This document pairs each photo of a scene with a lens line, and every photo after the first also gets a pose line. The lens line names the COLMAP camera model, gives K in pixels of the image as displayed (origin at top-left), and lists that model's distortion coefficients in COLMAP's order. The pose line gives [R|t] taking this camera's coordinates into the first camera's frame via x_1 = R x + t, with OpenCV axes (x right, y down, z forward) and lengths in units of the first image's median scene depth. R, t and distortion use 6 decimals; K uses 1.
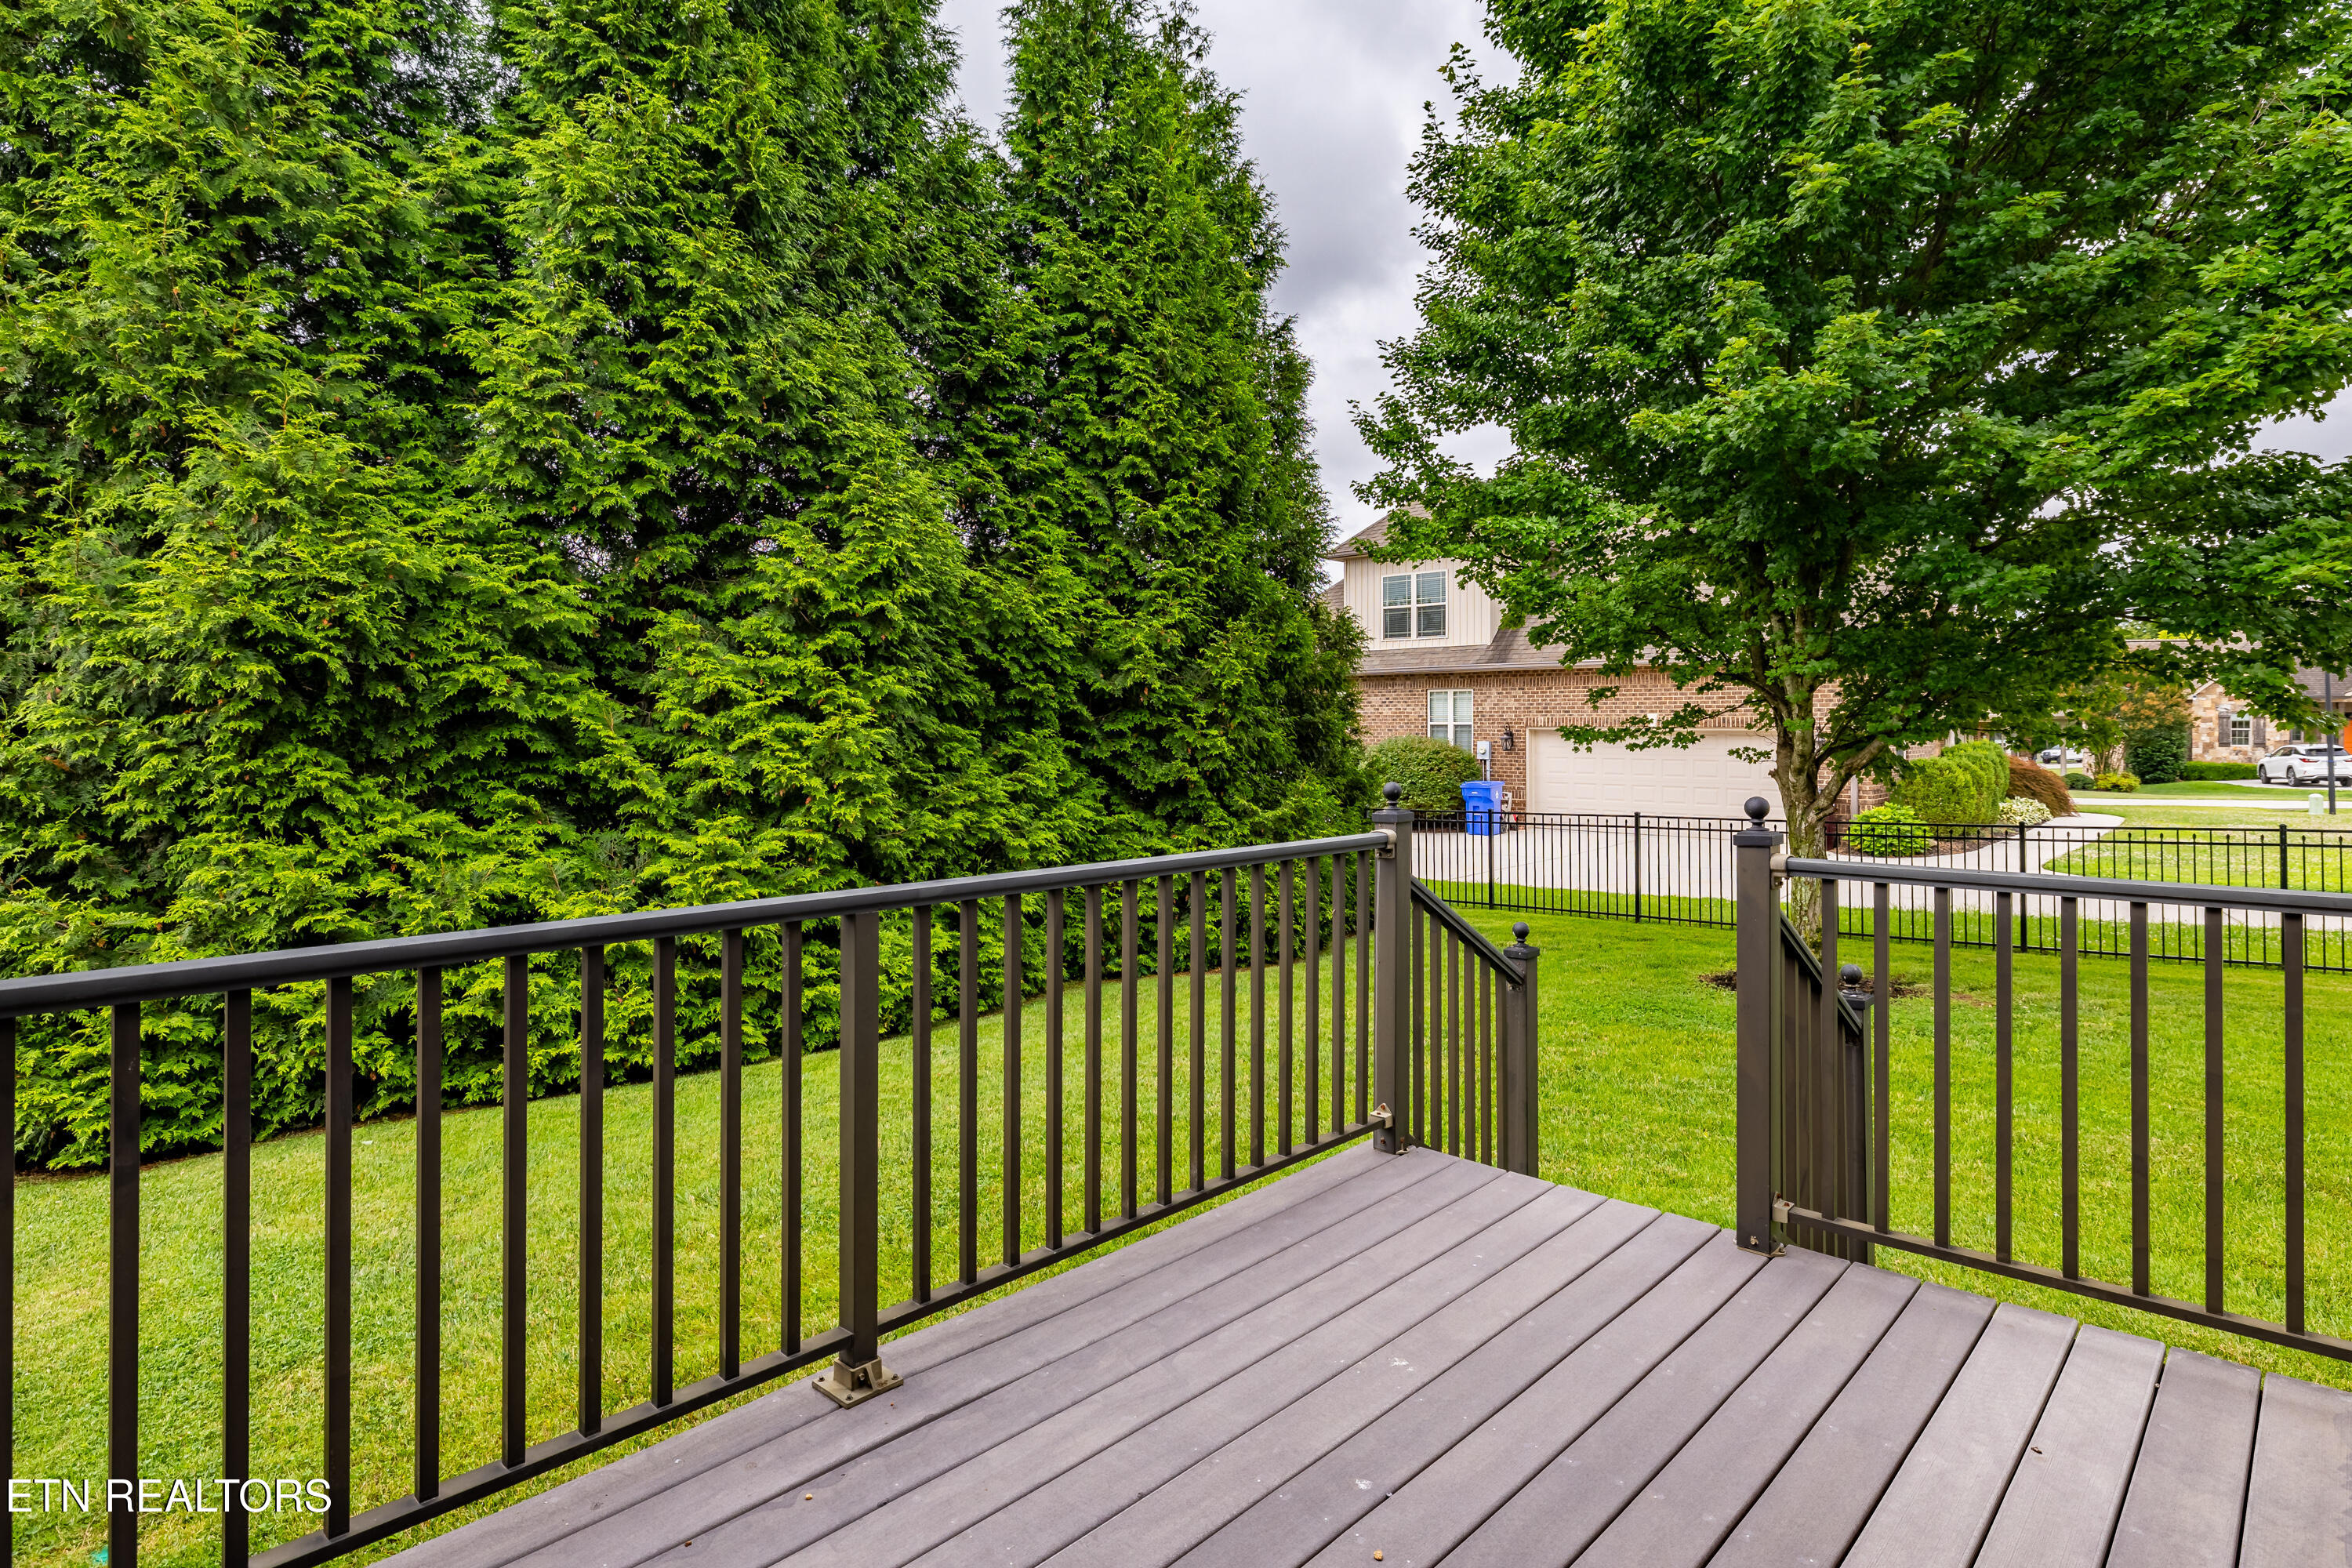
lens RADIAL K [[1253.9, 0, 1171.8], [0, 1253.9, 732.2], [0, 0, 1]] dist [-0.004170, 0.001405]
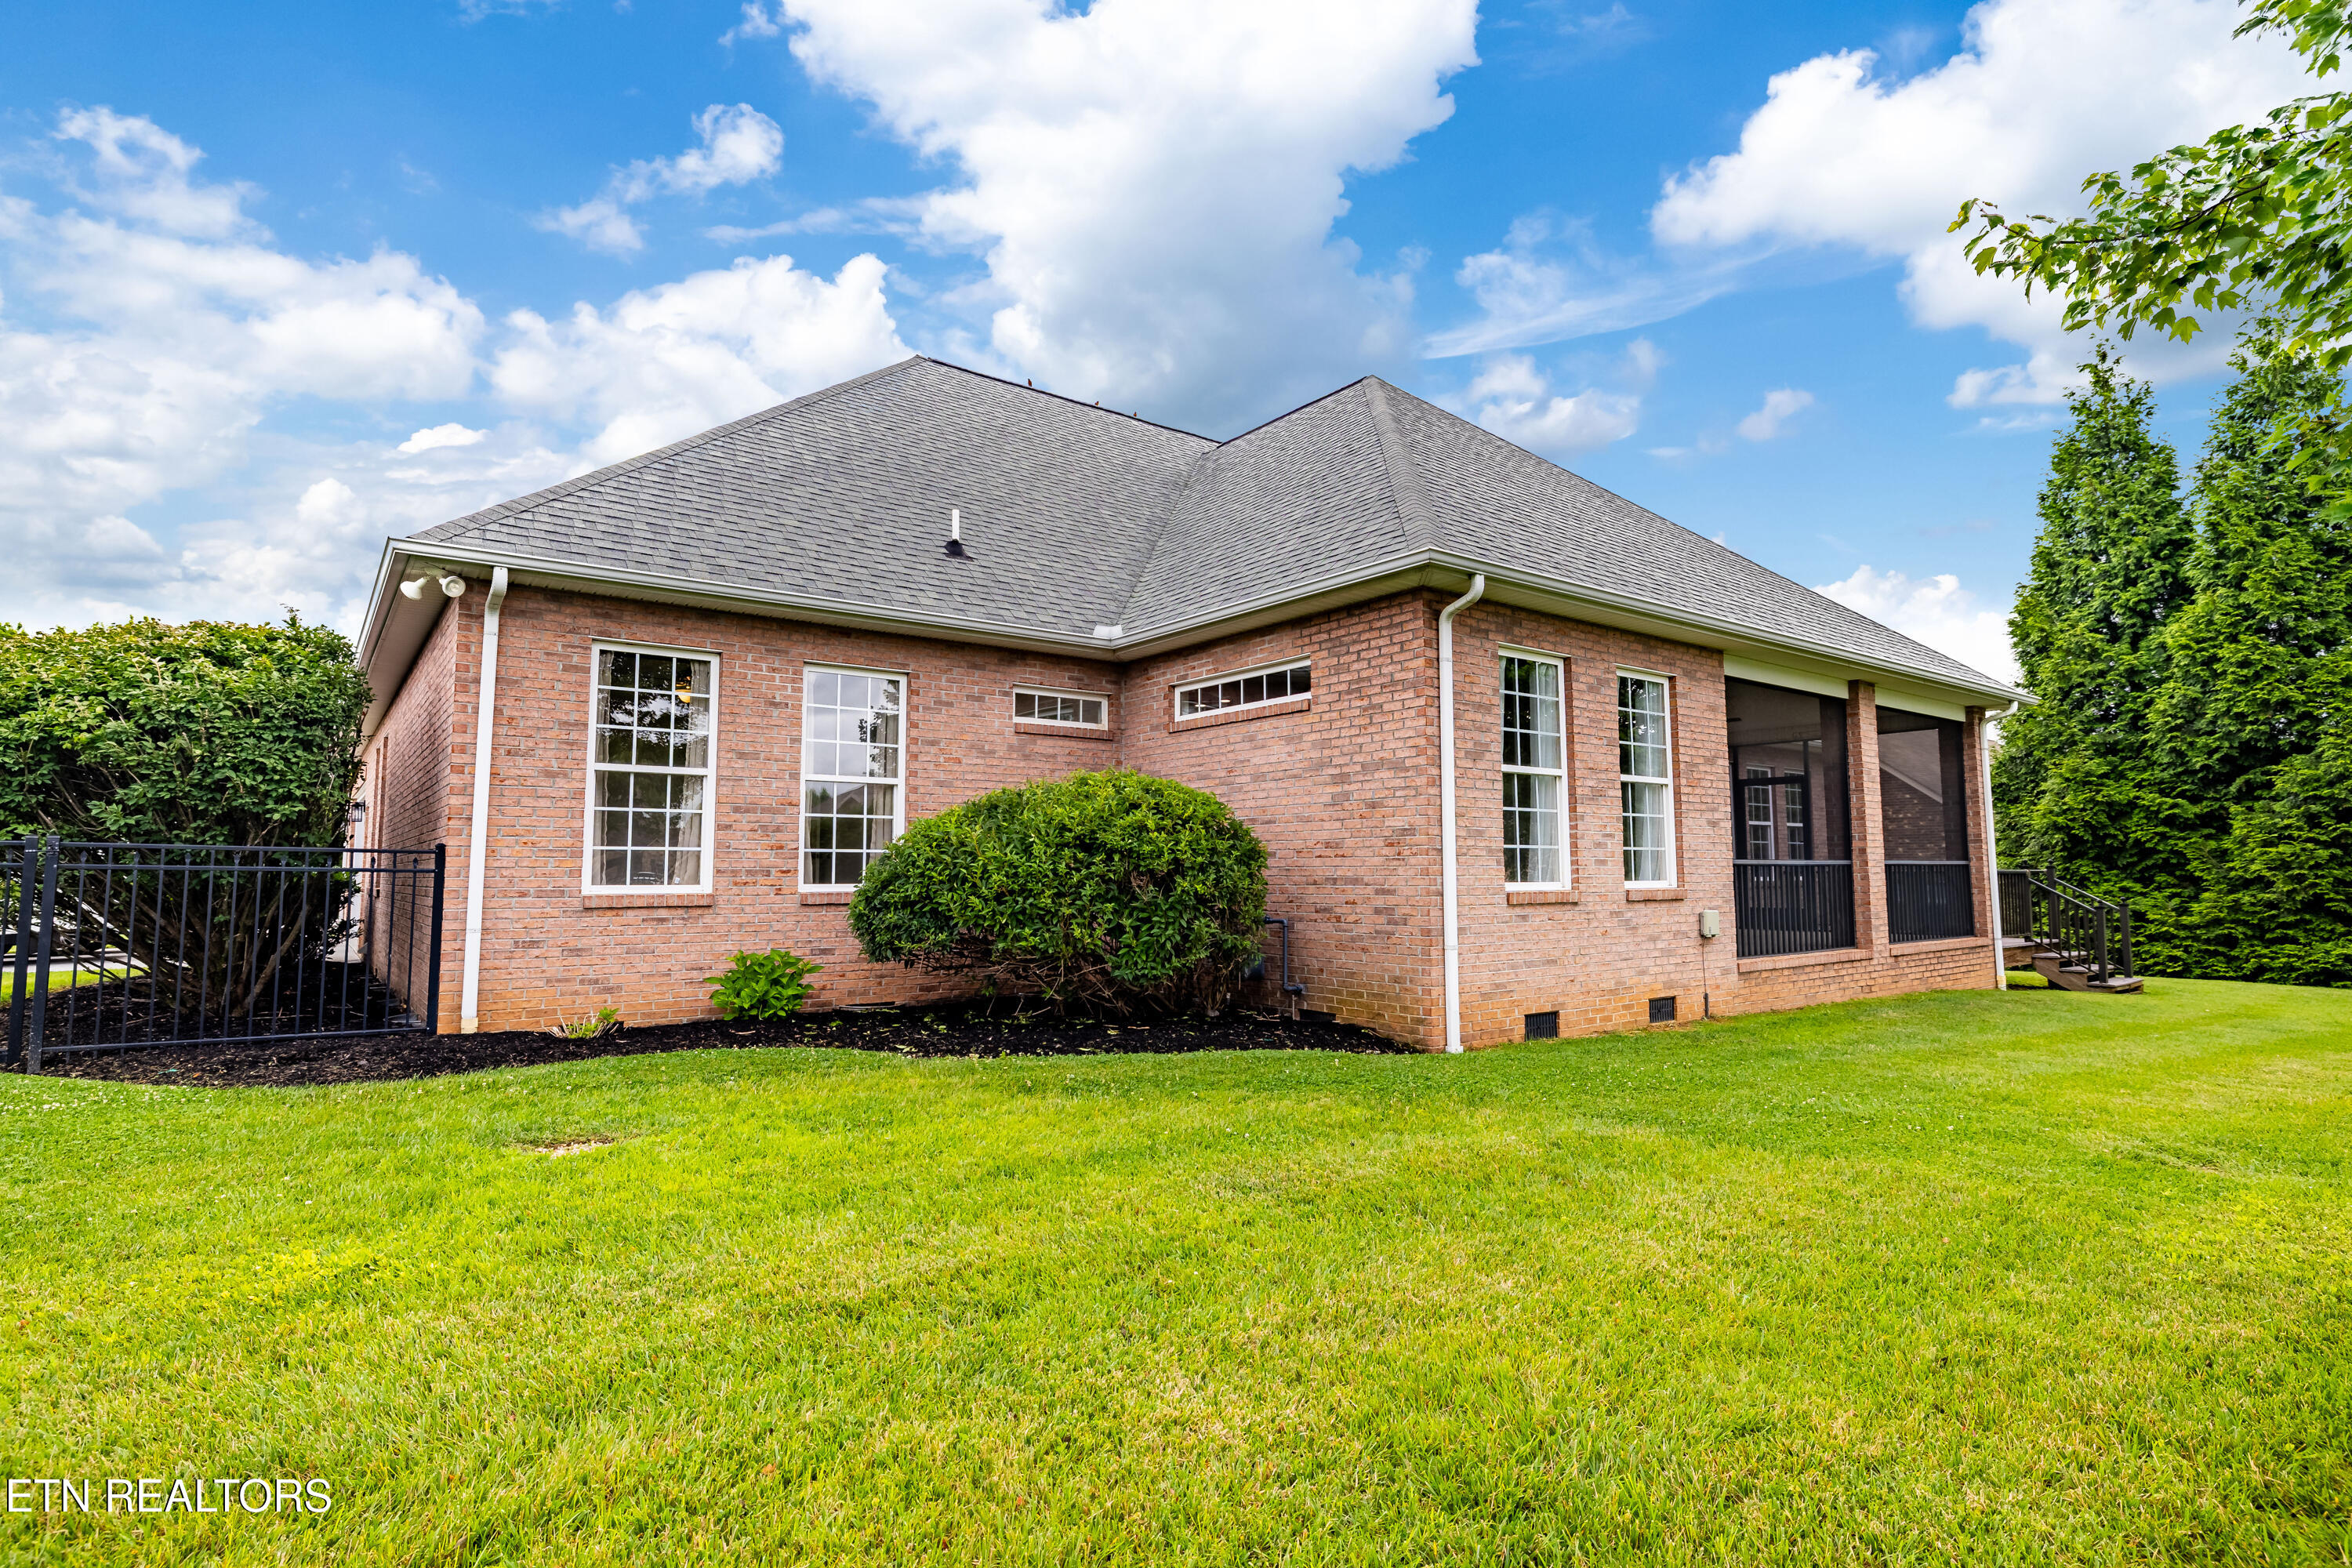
lens RADIAL K [[1170.3, 0, 1175.5], [0, 1170.3, 769.6], [0, 0, 1]] dist [0.004871, 0.001500]
pose [[-0.165107, -0.086484, -0.982477, 2.376838], [0.000375, 0.996143, -0.087749, 0.037340], [0.986276, -0.014856, -0.164438, -0.691836]]
